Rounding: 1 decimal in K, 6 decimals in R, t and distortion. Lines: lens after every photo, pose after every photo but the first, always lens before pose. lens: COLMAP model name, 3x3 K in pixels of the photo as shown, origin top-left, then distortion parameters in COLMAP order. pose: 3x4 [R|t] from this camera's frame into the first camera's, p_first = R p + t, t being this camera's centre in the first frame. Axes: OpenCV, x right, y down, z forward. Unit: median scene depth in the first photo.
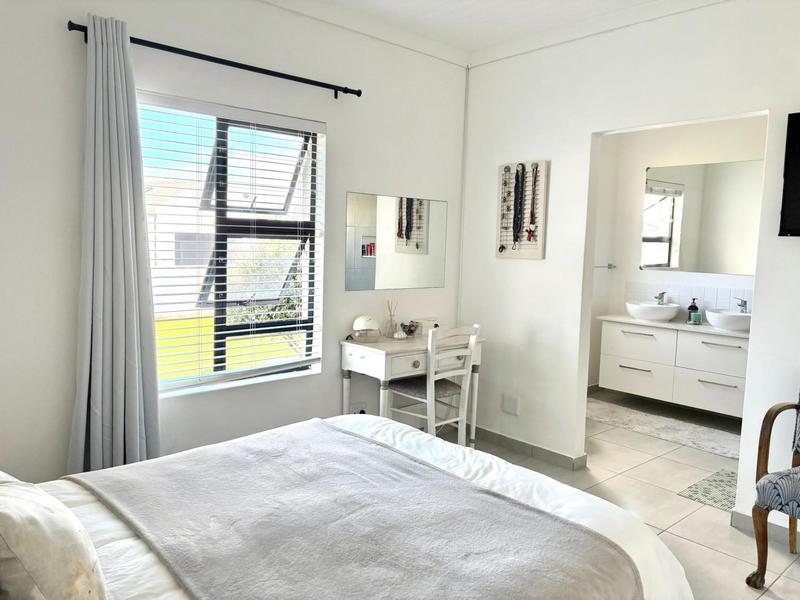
lens RADIAL K [[606.2, 0, 398.0], [0, 606.2, 302.7], [0, 0, 1]] dist [0.058366, -0.064087]
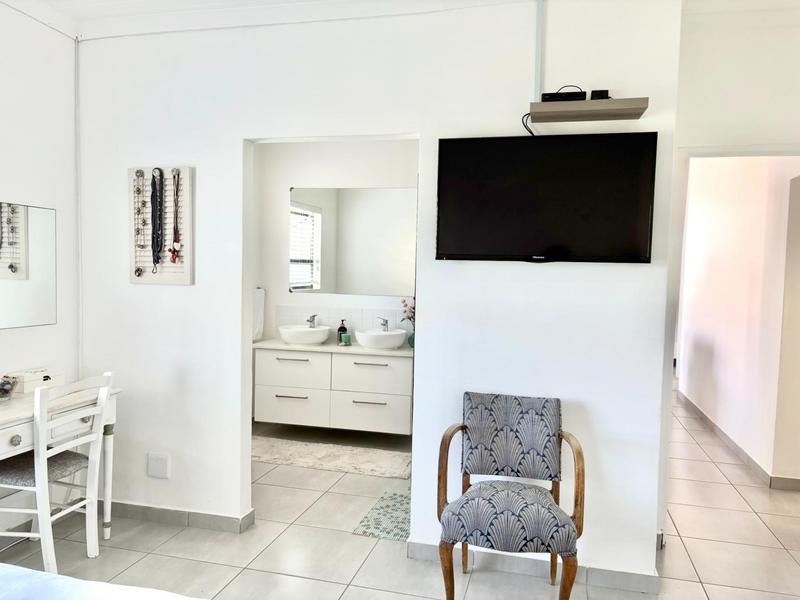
lens RADIAL K [[606.2, 0, 398.0], [0, 606.2, 302.7], [0, 0, 1]] dist [0.058366, -0.064087]
pose [[0.831695, -0.036177, 0.554054, 0.009056], [0.053872, 0.998425, -0.015676, -0.018171], [-0.552614, 0.042885, 0.832333, 0.147901]]
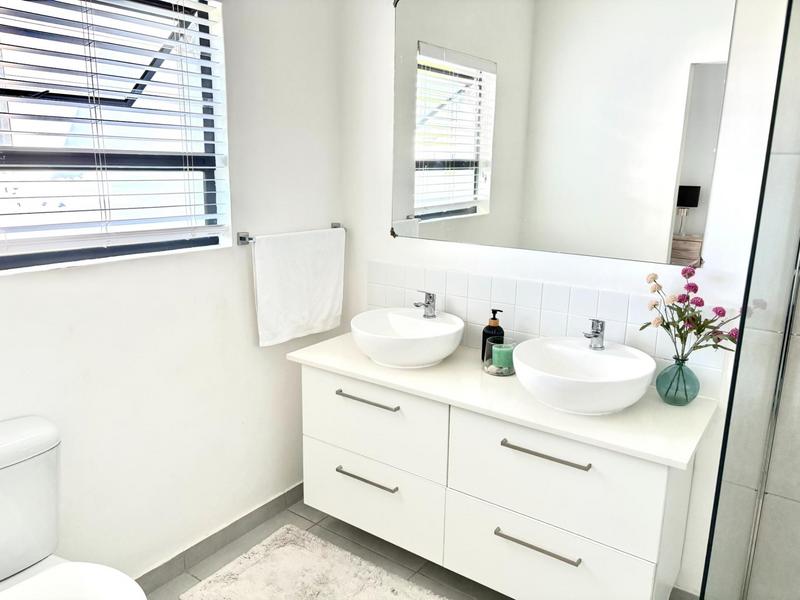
lens RADIAL K [[606.2, 0, 398.0], [0, 606.2, 302.7], [0, 0, 1]] dist [0.058366, -0.064087]
pose [[0.975289, -0.061891, 0.212086, 0.402435], [0.032808, 0.989889, 0.137998, -0.090764], [-0.218483, -0.127629, 0.967459, 0.741740]]
